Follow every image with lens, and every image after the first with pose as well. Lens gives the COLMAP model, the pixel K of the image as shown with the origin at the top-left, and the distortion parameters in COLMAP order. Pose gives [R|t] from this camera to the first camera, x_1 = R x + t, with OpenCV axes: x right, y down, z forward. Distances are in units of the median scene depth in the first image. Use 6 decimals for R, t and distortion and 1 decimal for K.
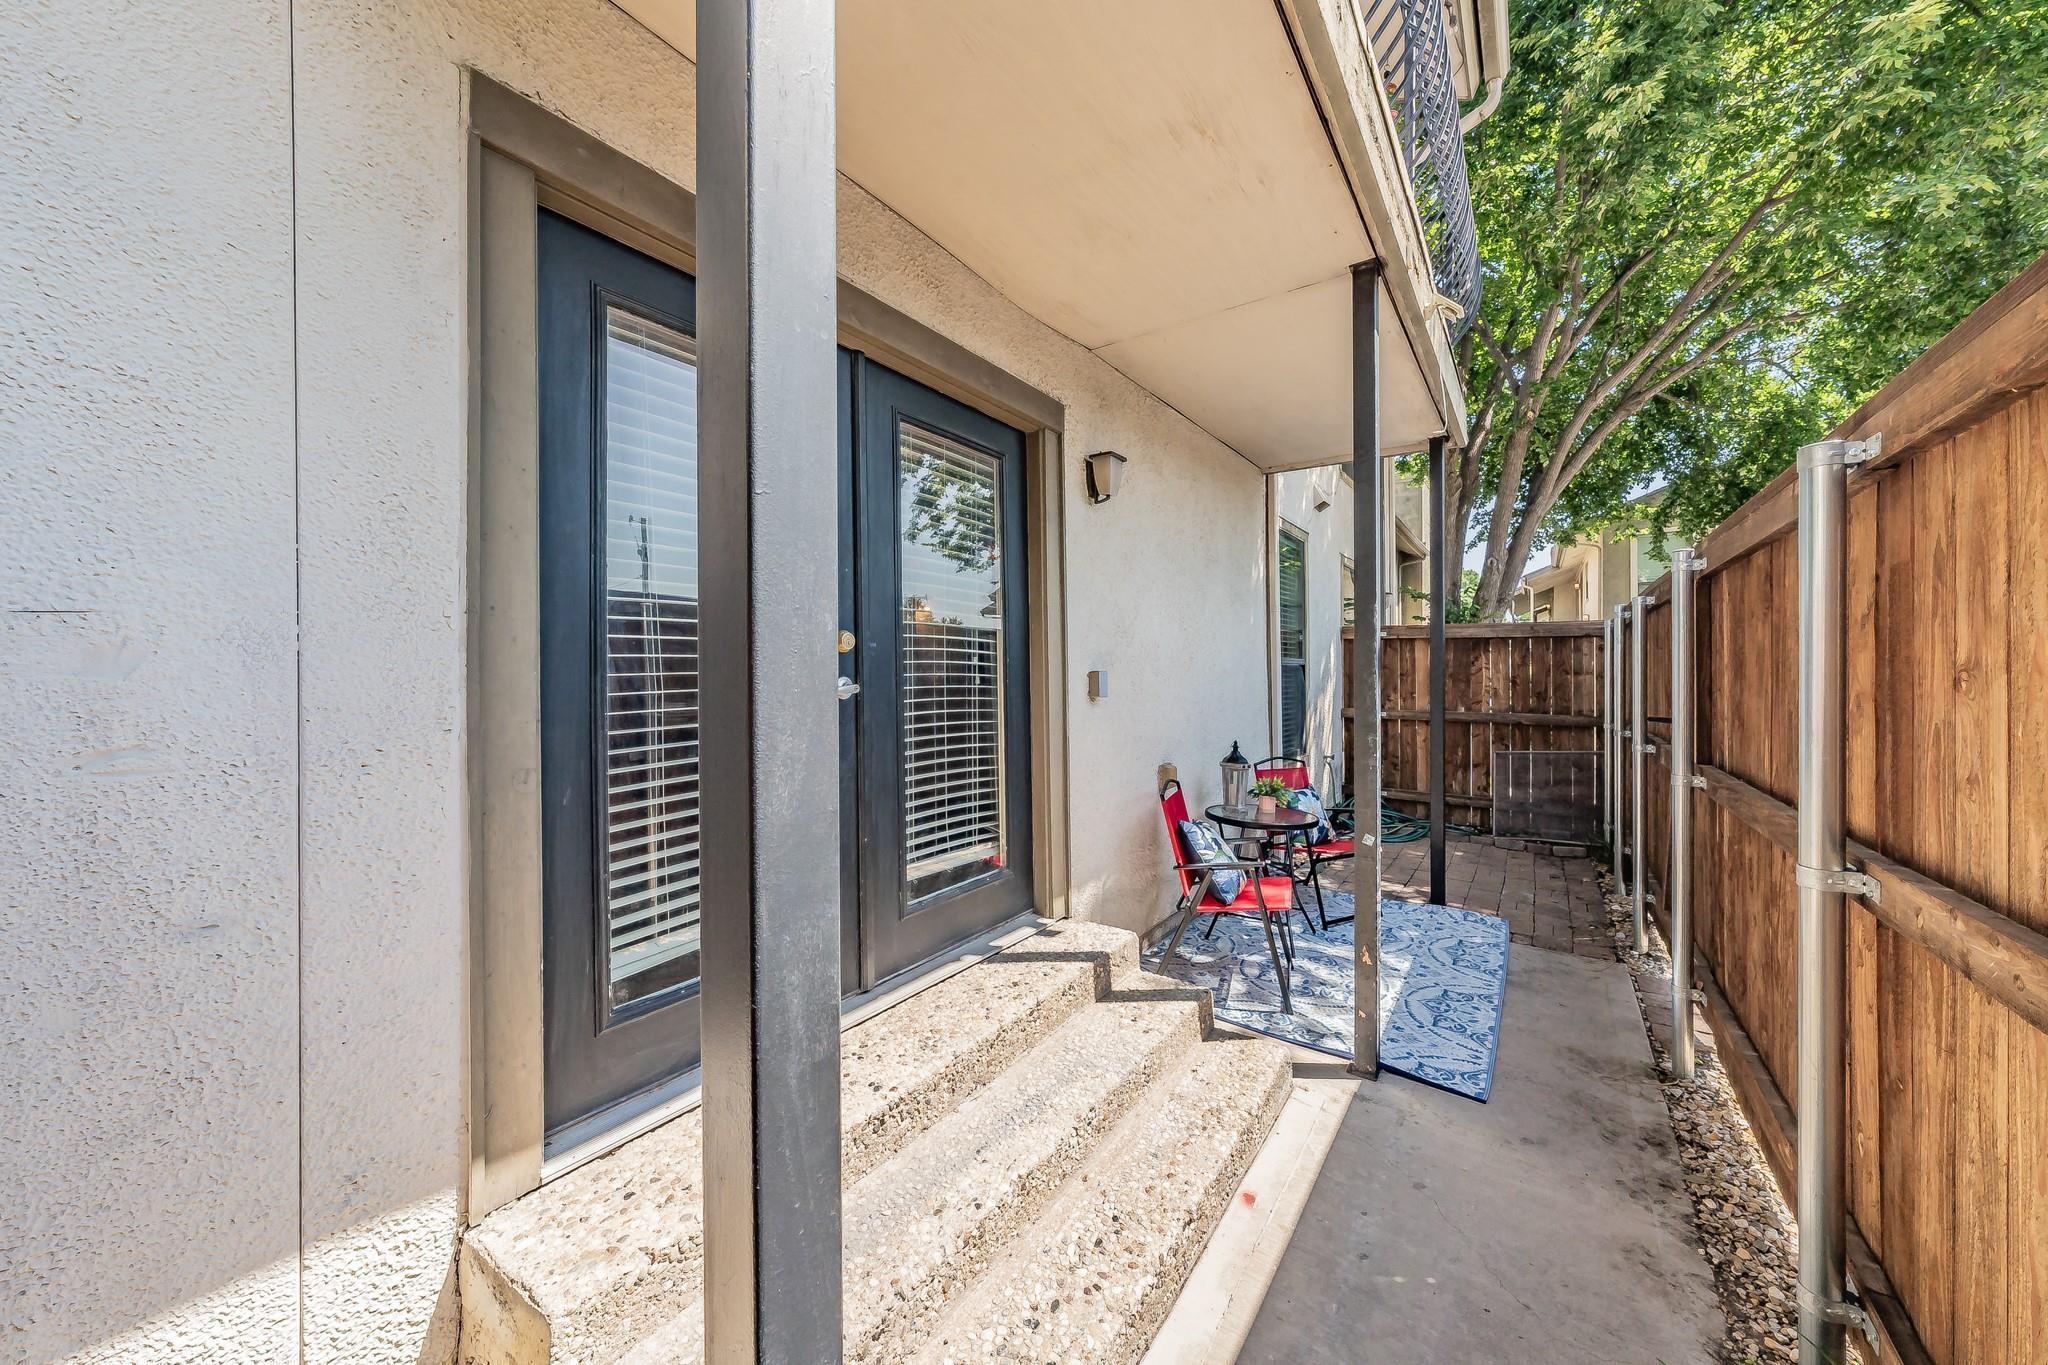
lens RADIAL K [[725.8, 0, 1030.0], [0, 725.8, 684.5], [0, 0, 1]] dist [-0.002080, -0.000422]
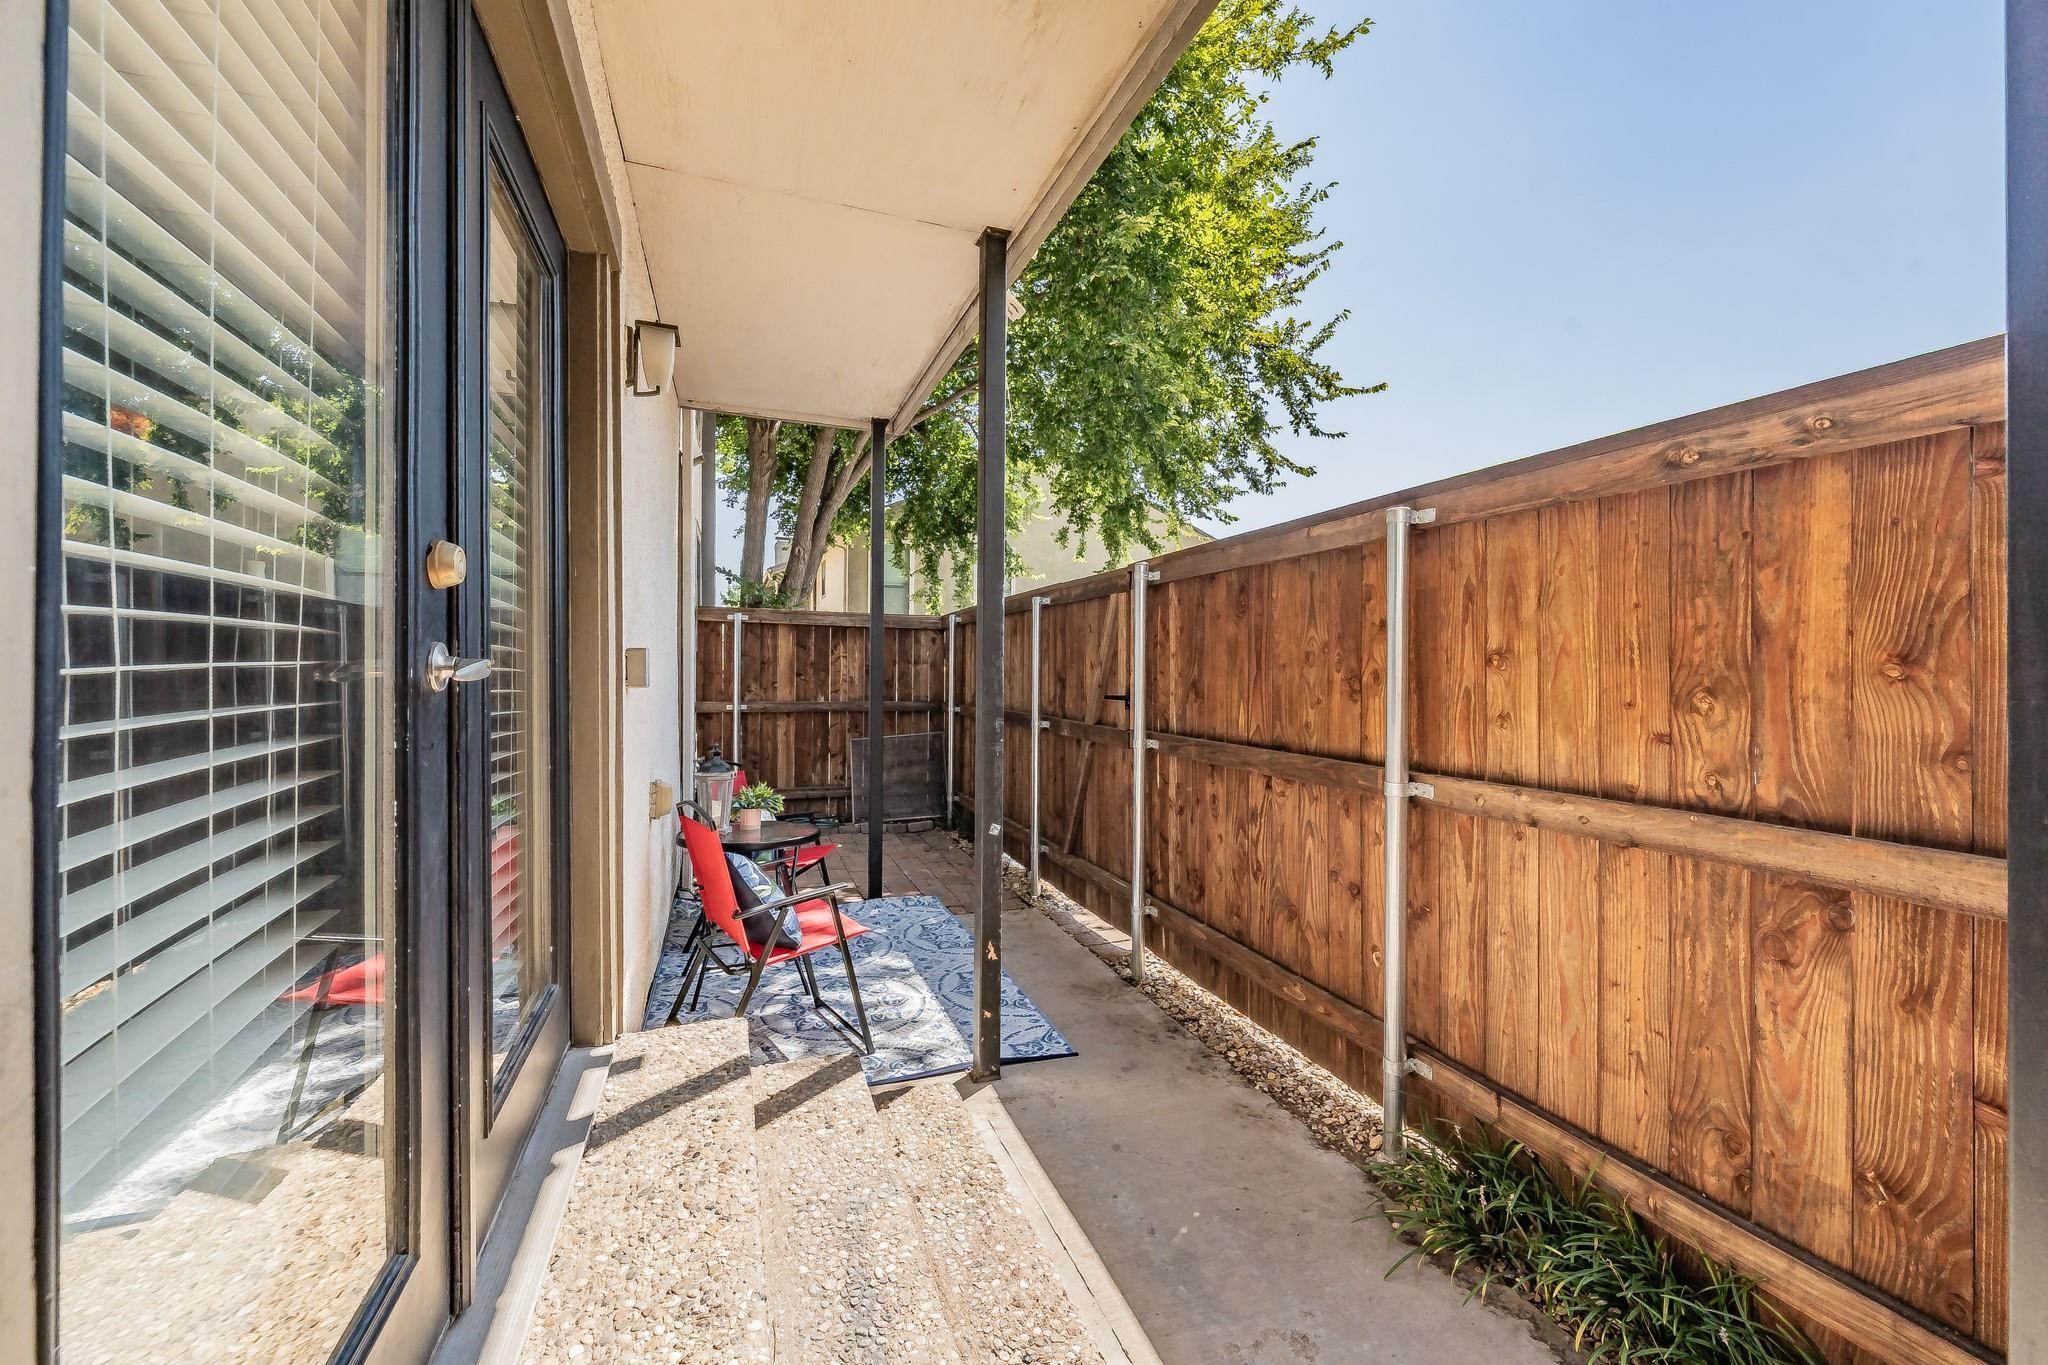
lens RADIAL K [[826.7, 0, 1033.6], [0, 826.7, 664.9], [0, 0, 1]] dist [-0.004232, -0.000180]
pose [[0.556645, 0.004813, 0.830736, -0.275750], [0.008387, 0.999900, -0.011413, 0.005629], [-0.830708, 0.013320, 0.556549, 0.227652]]
